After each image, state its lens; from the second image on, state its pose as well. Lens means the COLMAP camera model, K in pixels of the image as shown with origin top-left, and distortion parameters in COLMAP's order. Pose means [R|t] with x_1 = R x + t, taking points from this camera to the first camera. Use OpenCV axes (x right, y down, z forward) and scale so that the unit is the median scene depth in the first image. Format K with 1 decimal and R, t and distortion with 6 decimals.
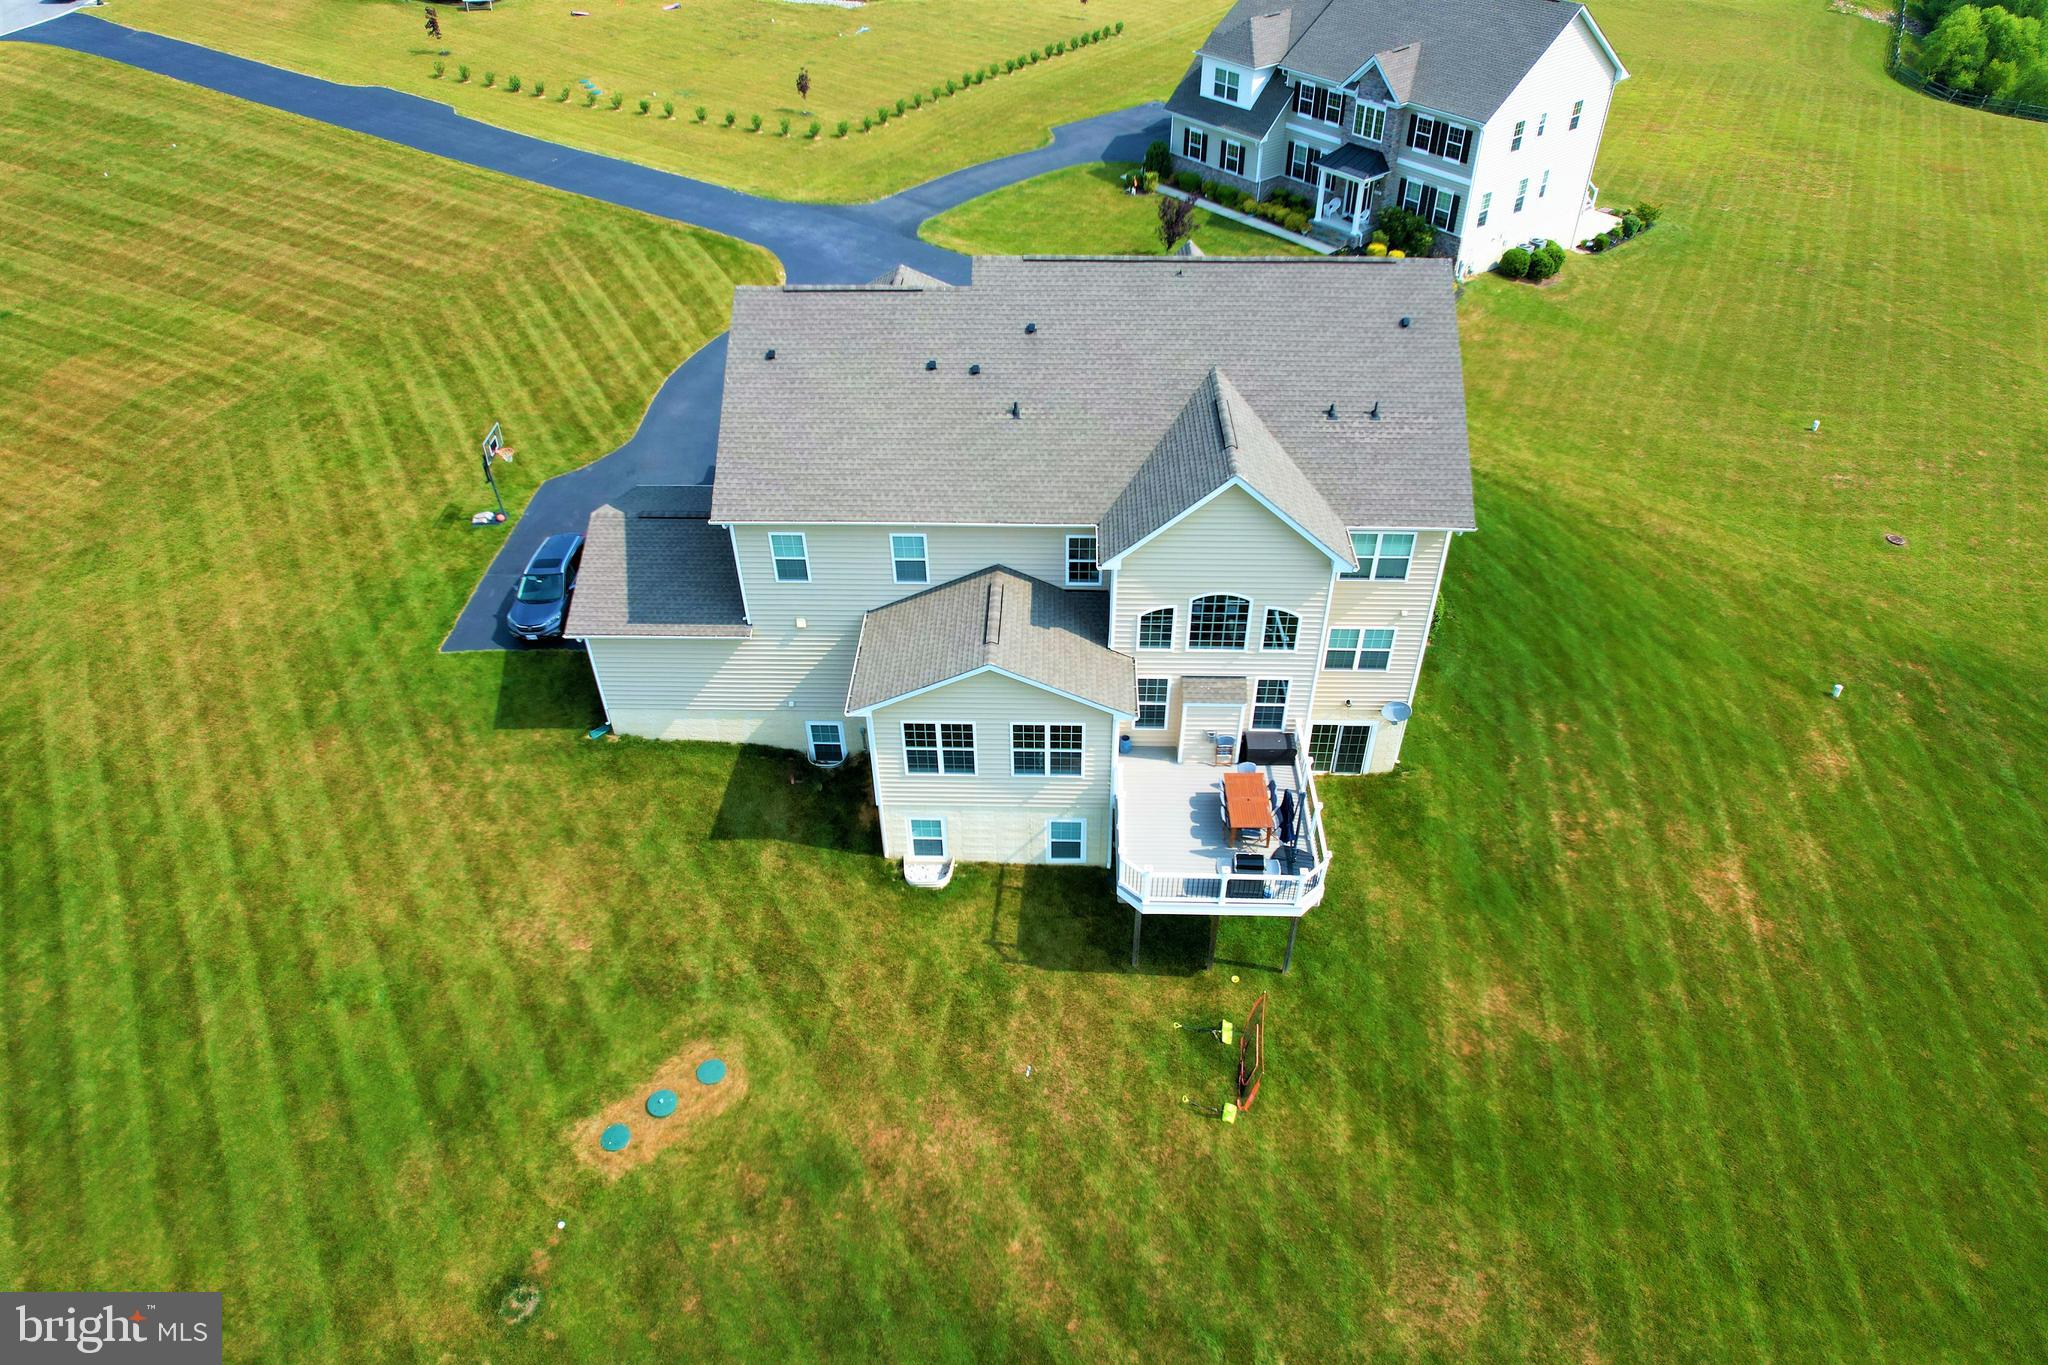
lens RADIAL K [[1301.3, 0, 1042.0], [0, 1301.3, 687.2], [0, 0, 1]] dist [-0.069107, 0.061832]
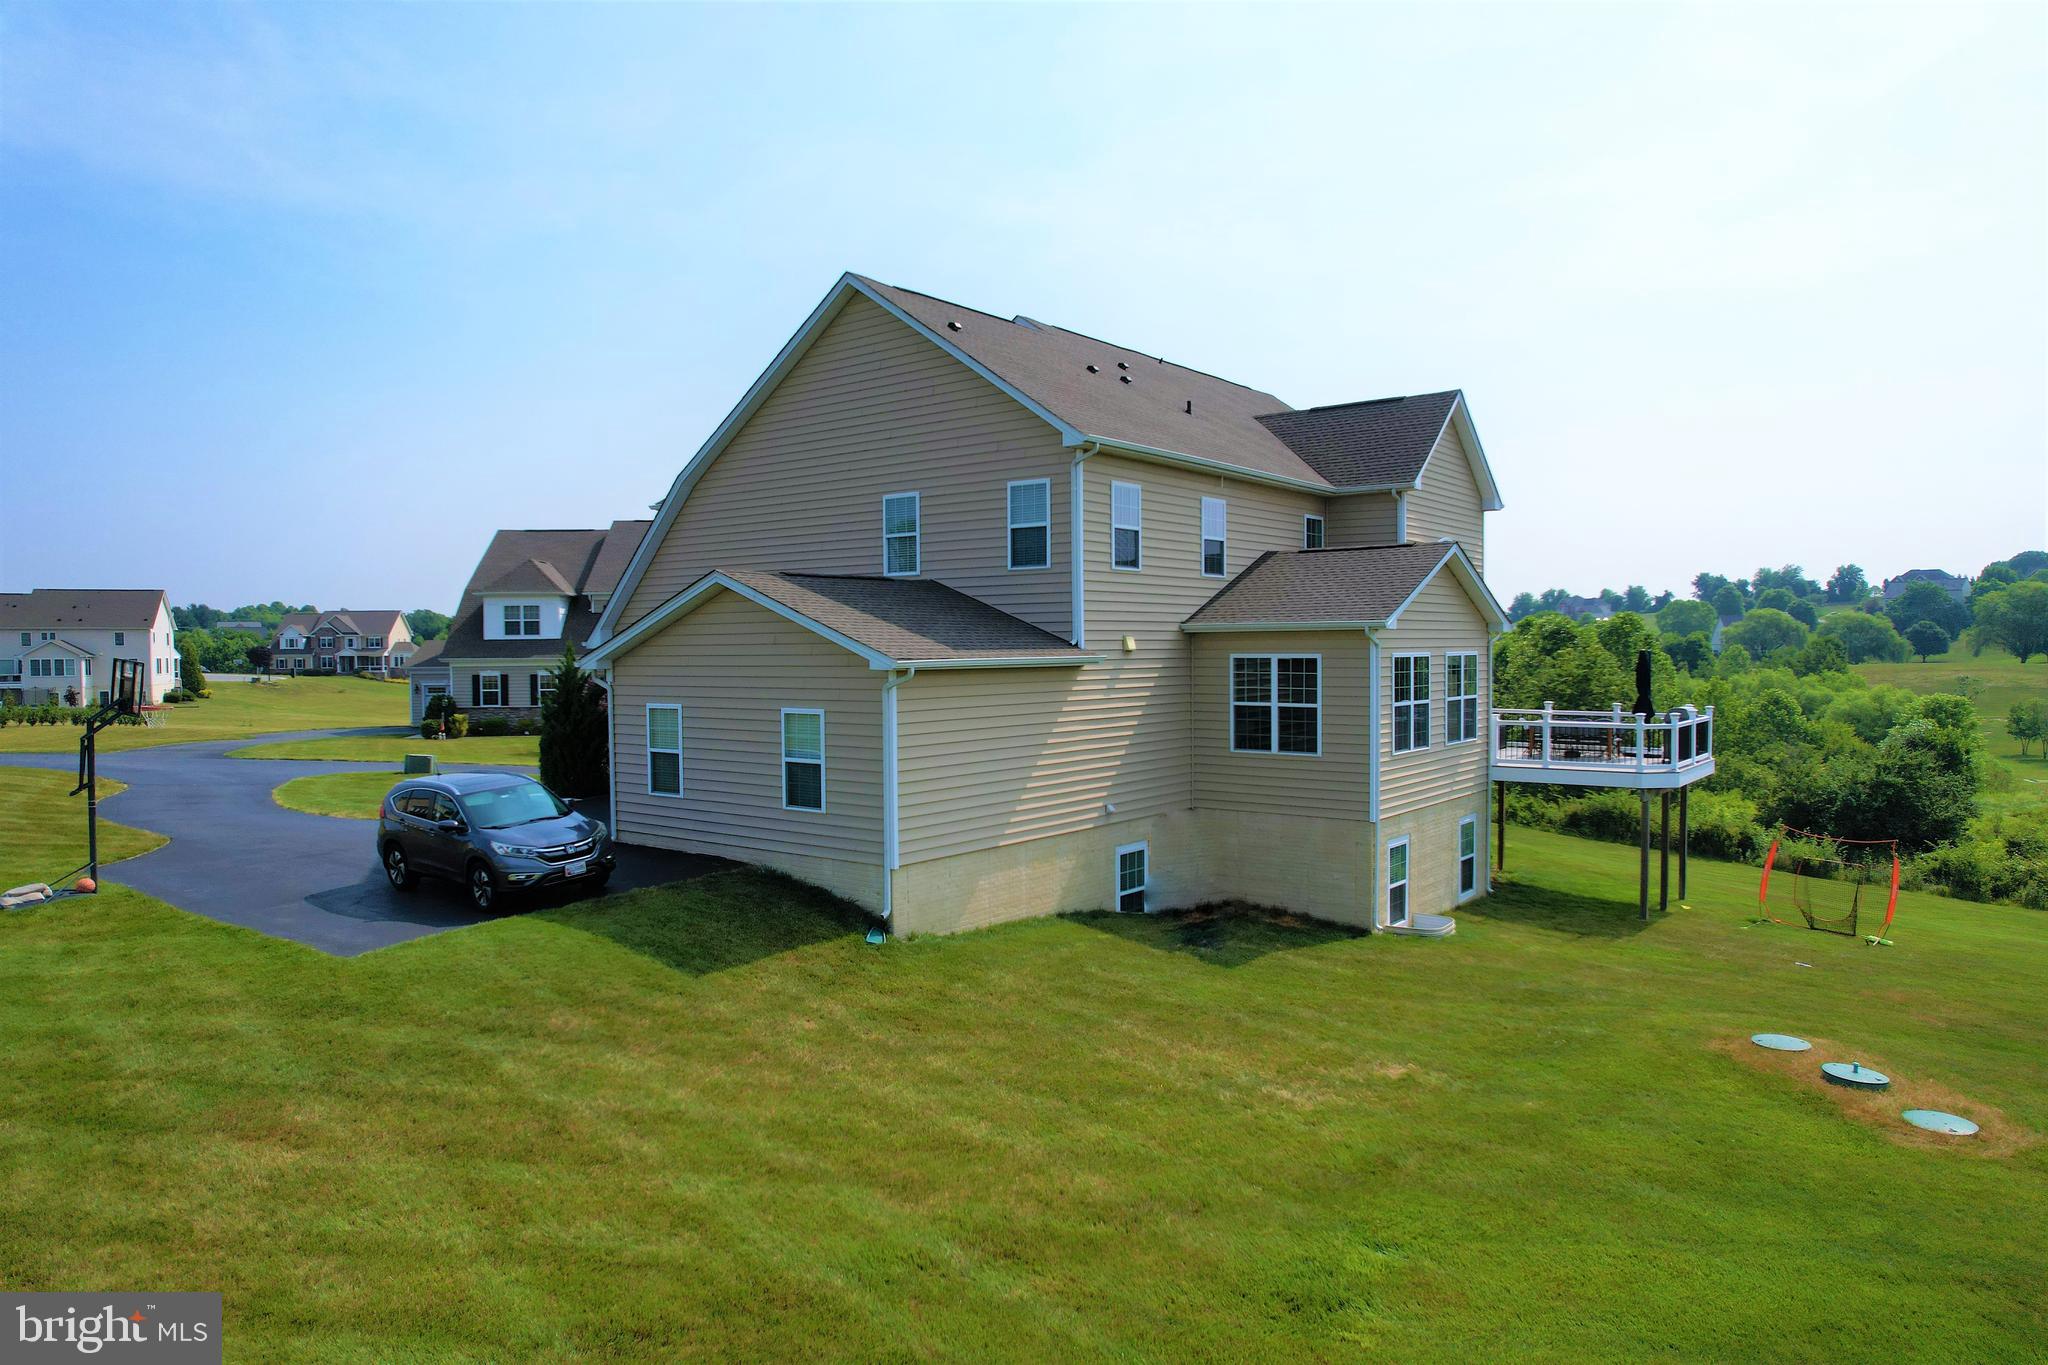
lens RADIAL K [[1301.3, 0, 1042.0], [0, 1301.3, 687.2], [0, 0, 1]] dist [-0.069107, 0.061832]
pose [[0.587516, -0.025471, 0.808812, -0.791888], [0.526664, 0.770879, -0.358289, 0.191908], [-0.614370, 0.636472, 0.466318, 0.770942]]
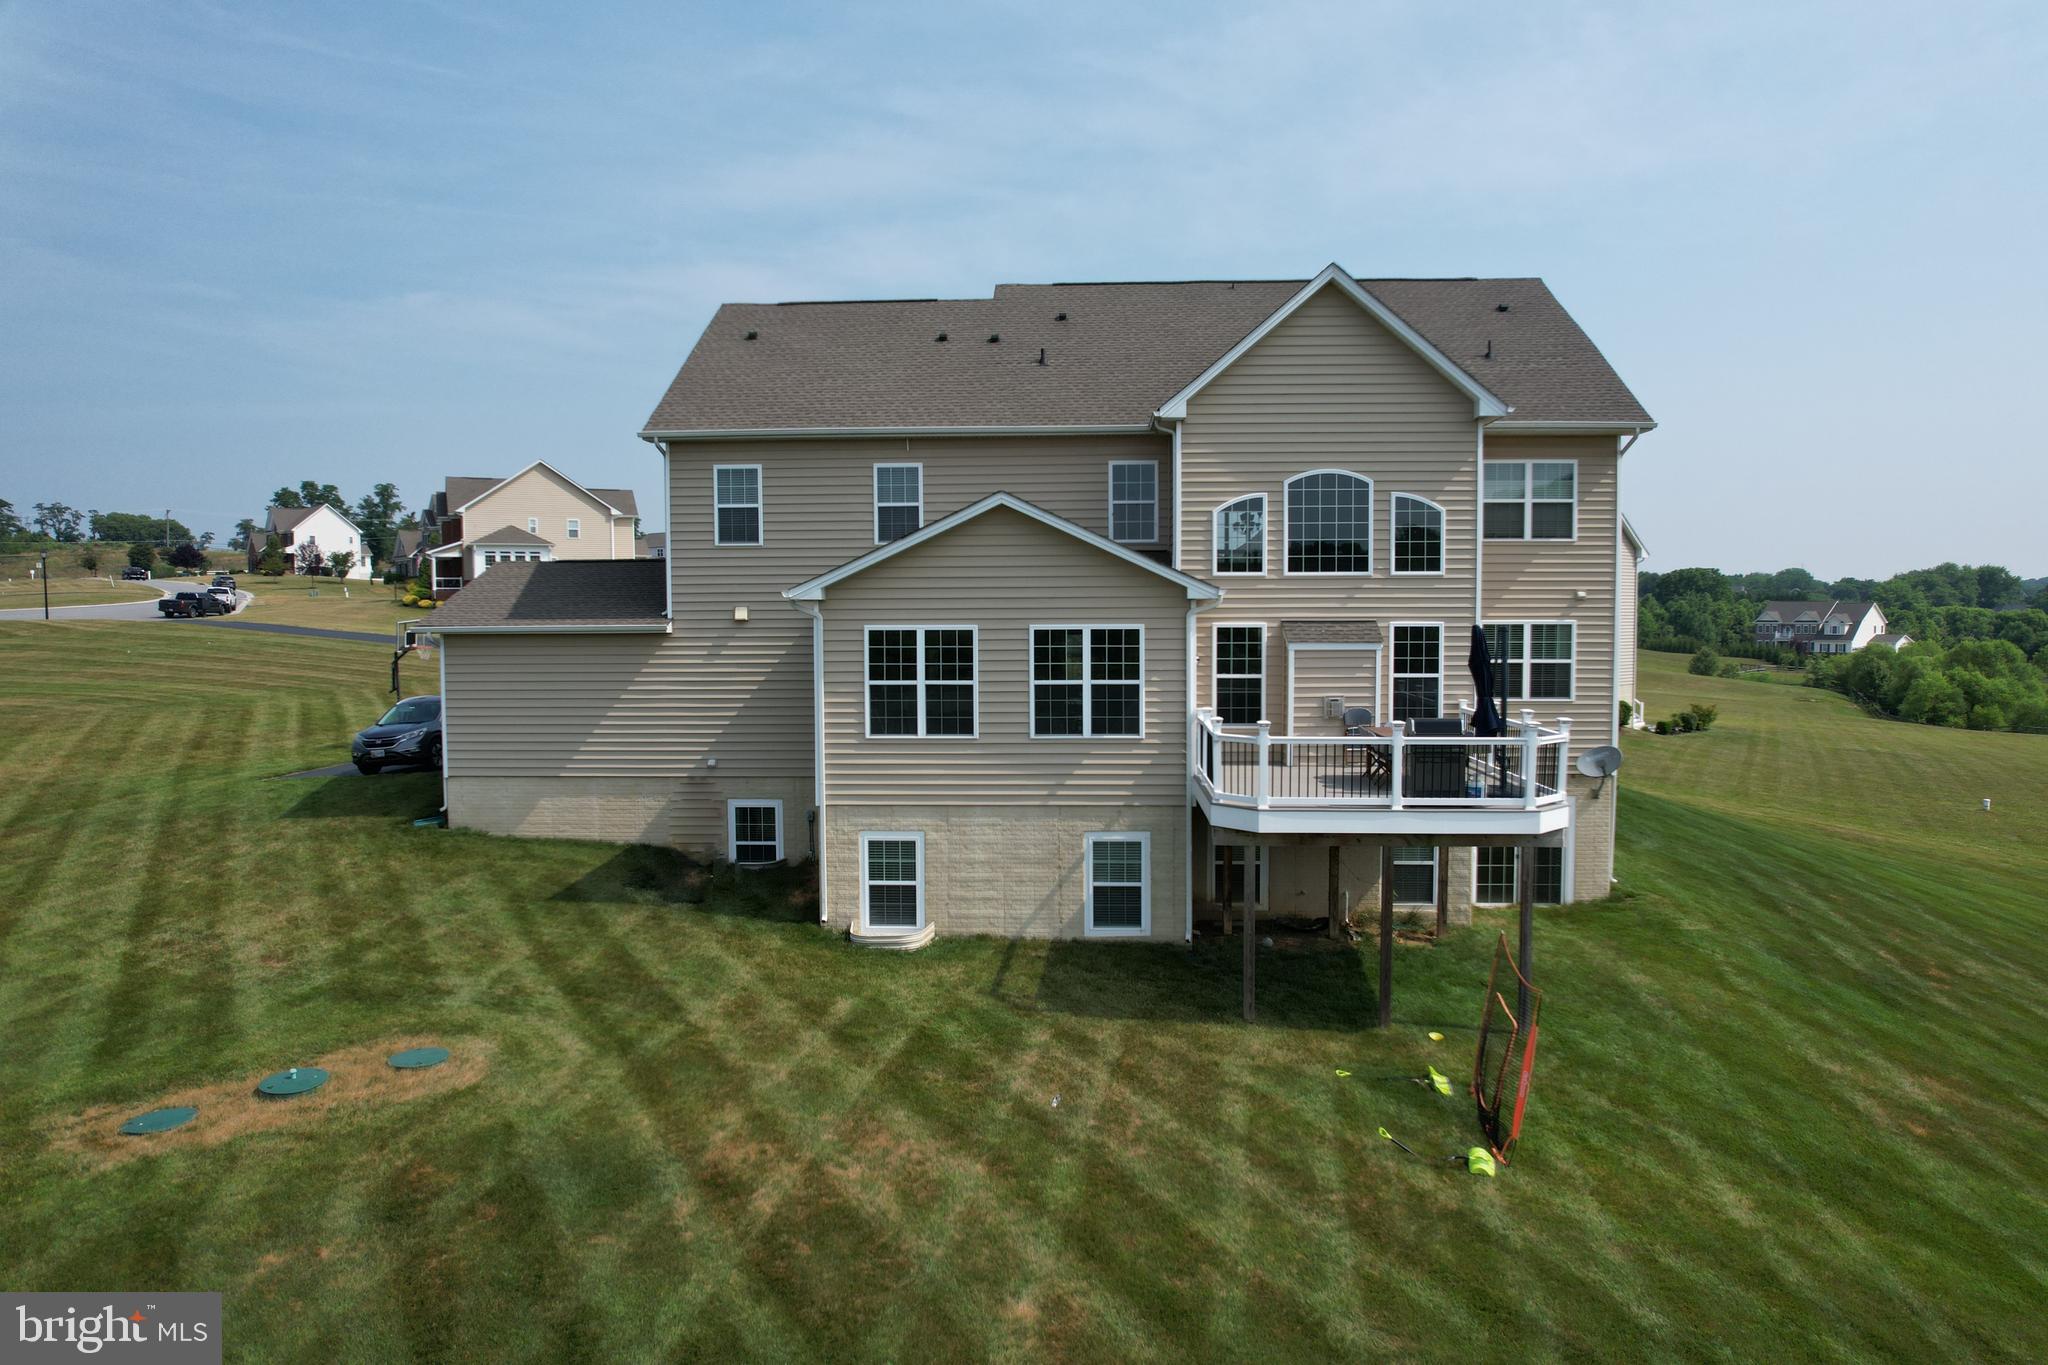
lens RADIAL K [[1305.4, 0, 1042.0], [0, 1305.4, 684.6], [0, 0, 1]] dist [-0.085476, 0.081558]
pose [[0.999845, -0.000024, -0.017614, -0.006681], [-0.010599, 0.797878, -0.602726, 0.435623], [0.014068, 0.602819, 0.797754, 0.476326]]
